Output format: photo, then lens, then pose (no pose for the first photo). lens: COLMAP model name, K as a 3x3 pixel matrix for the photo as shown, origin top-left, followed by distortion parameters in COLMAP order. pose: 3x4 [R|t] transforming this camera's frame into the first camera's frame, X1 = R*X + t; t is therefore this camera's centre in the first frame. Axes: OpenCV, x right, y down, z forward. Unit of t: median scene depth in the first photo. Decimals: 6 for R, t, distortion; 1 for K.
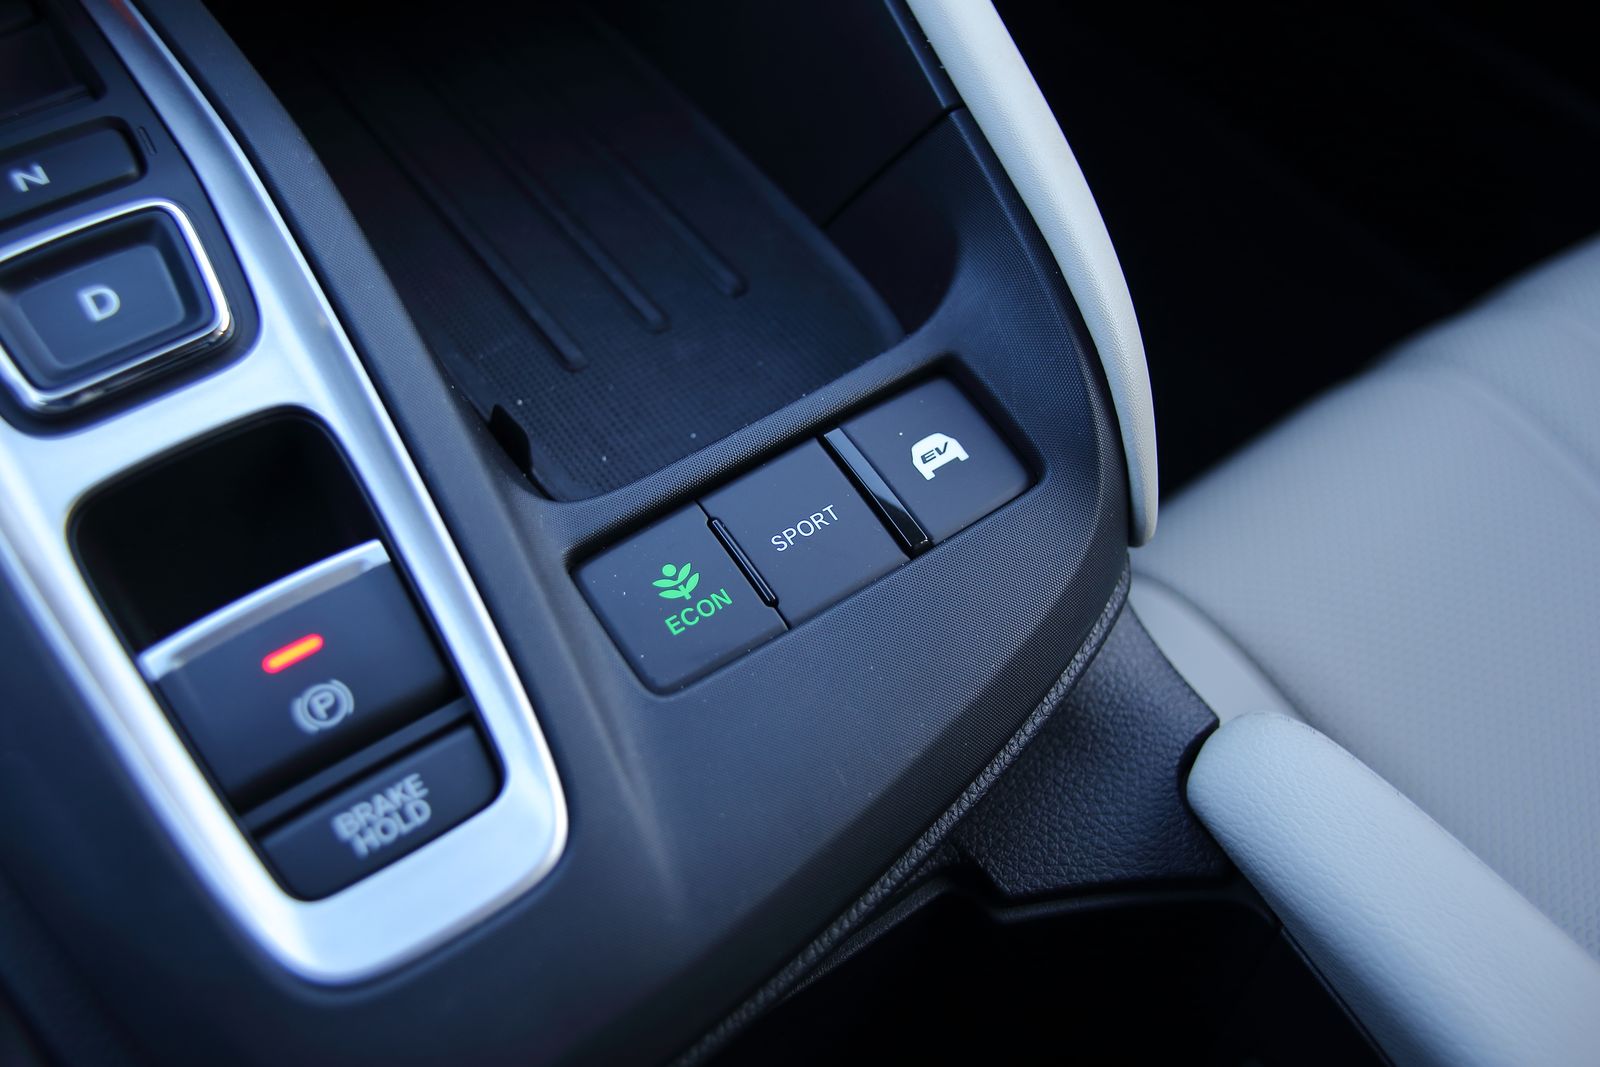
lens RADIAL K [[1539.3, 0, 800.0], [0, 1539.3, 533.5], [0, 0, 1]] dist [-0.067575, 0.012440]
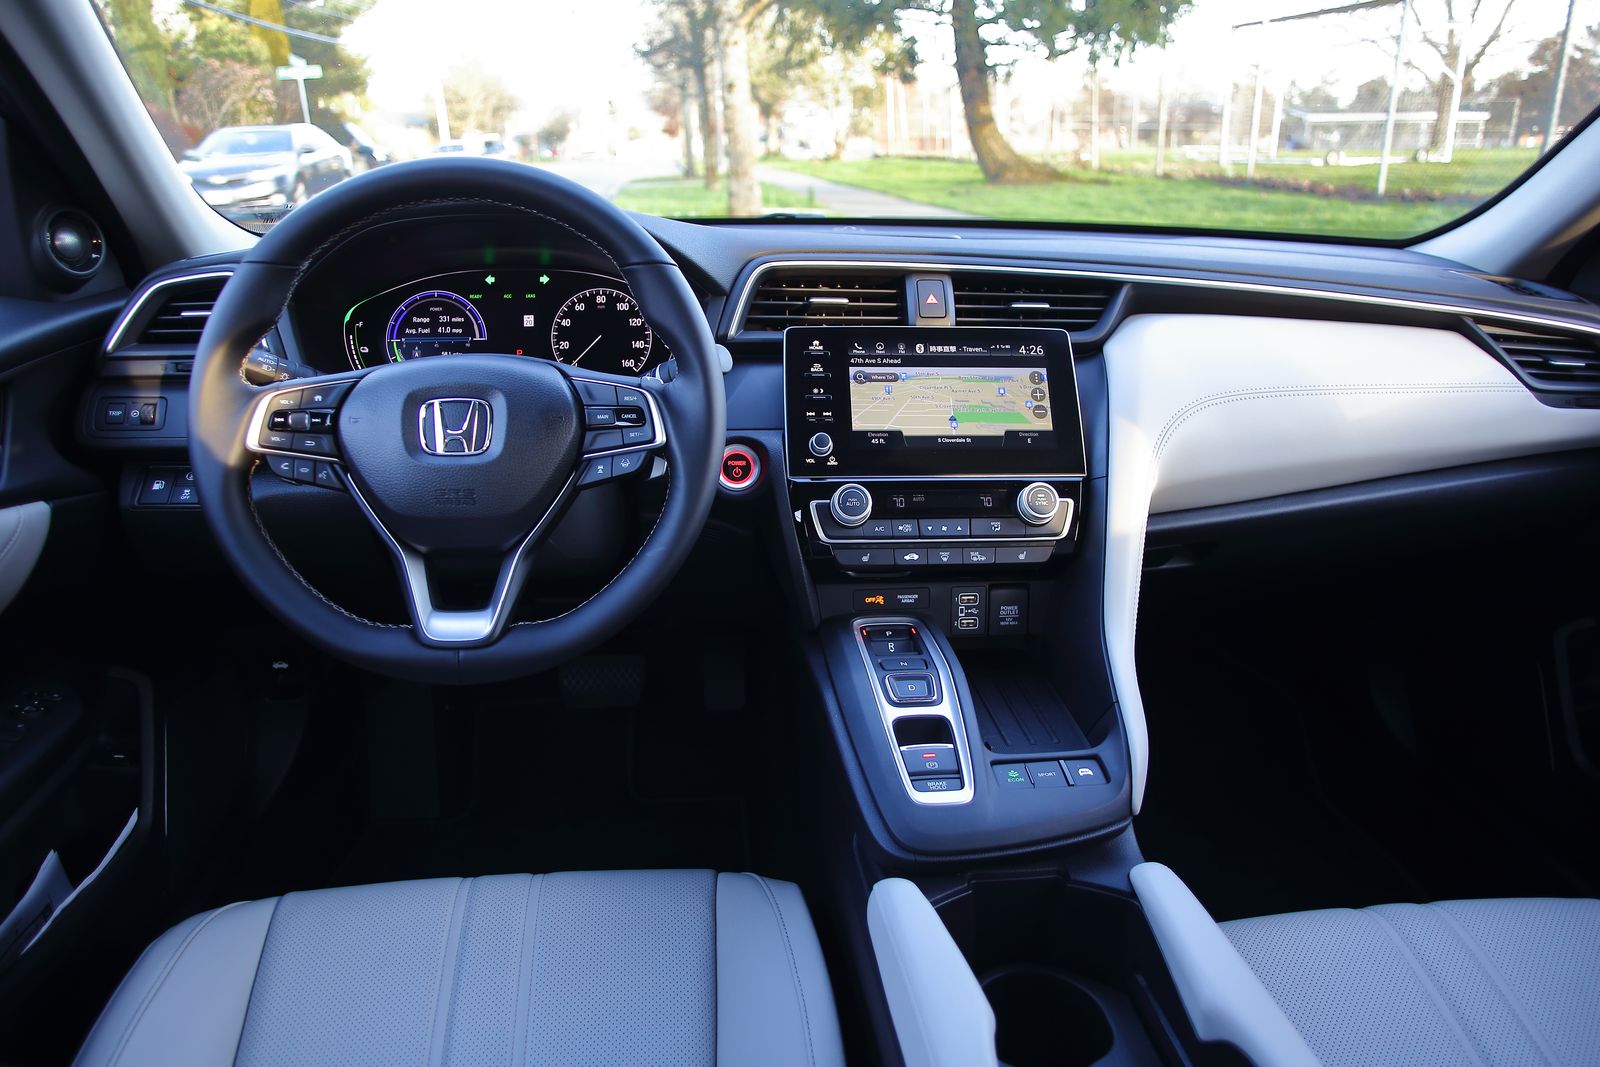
lens RADIAL K [[1052.5, 0, 800.0], [0, 1052.5, 533.5], [0, 0, 1]] dist [-0.105417, 0.000006]
pose [[0.871847, 0.153010, -0.465265, 0.661420], [-0.380992, 0.808827, -0.447933, 1.032471], [0.307781, 0.567791, 0.763469, -1.822415]]
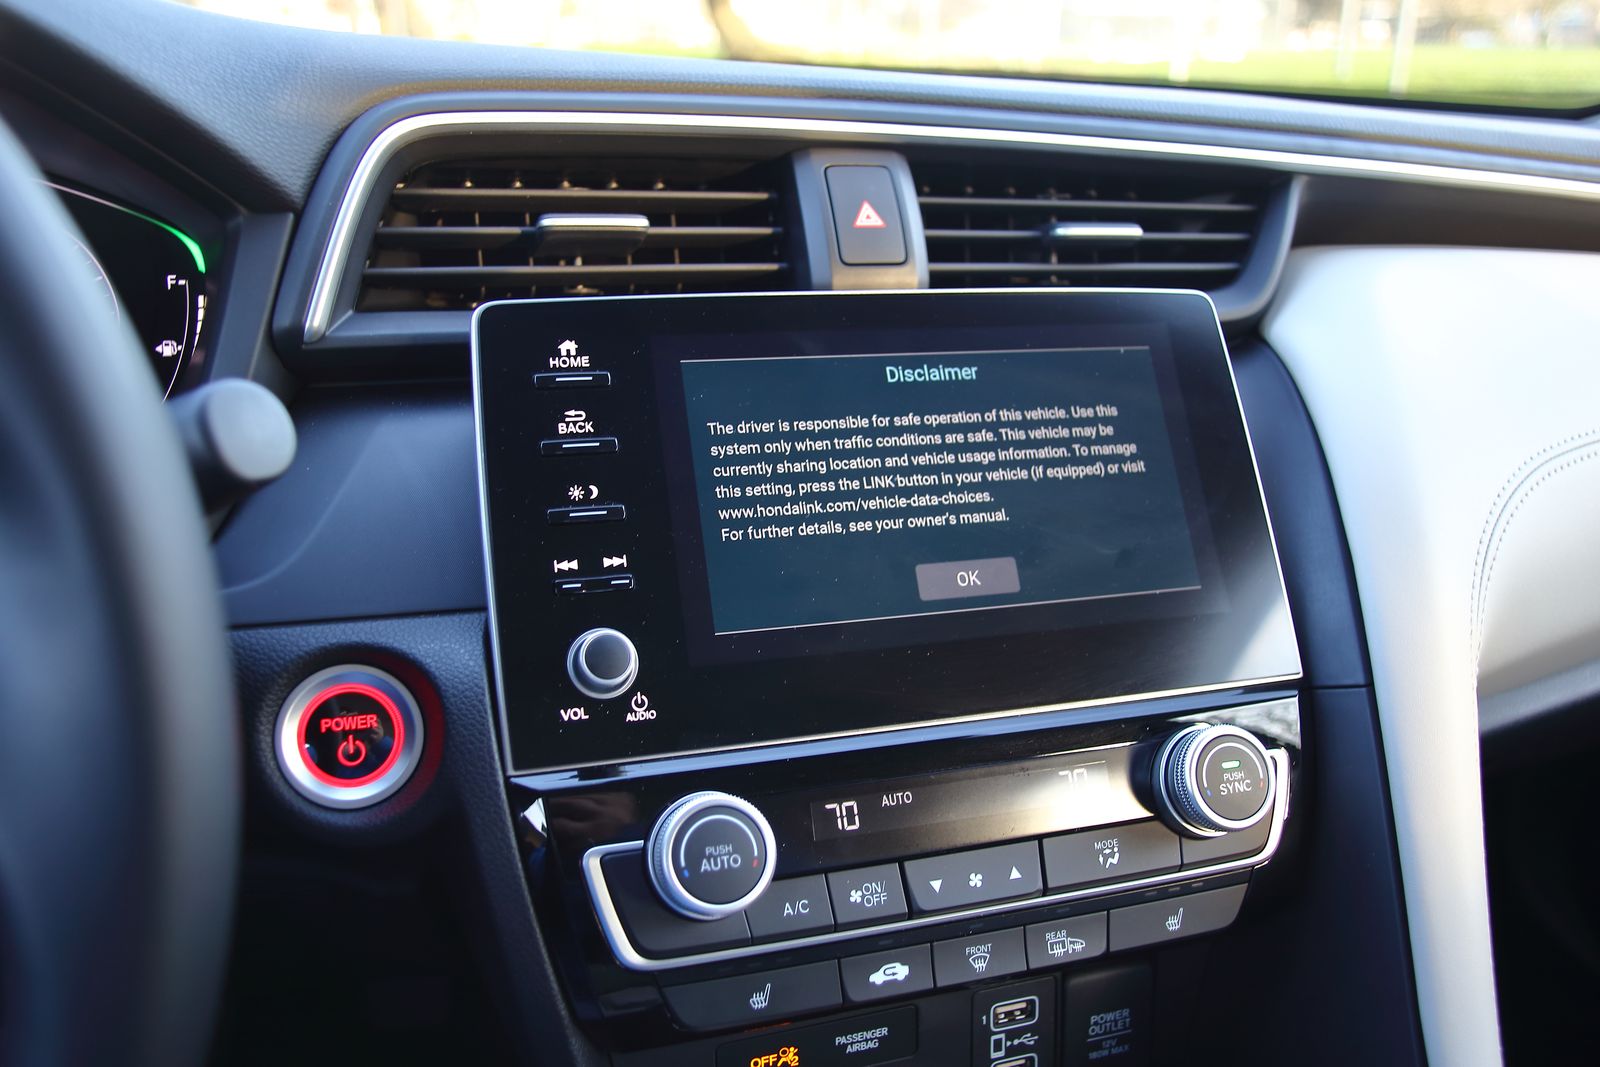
lens RADIAL K [[1299.2, 0, 800.0], [0, 1299.2, 533.5], [0, 0, 1]] dist [-0.071130, -0.000450]
pose [[0.958247, 0.111708, -0.263217, -0.405208], [-0.234007, 0.835378, -0.497378, -0.286376], [0.164324, 0.538206, 0.826639, -0.491922]]
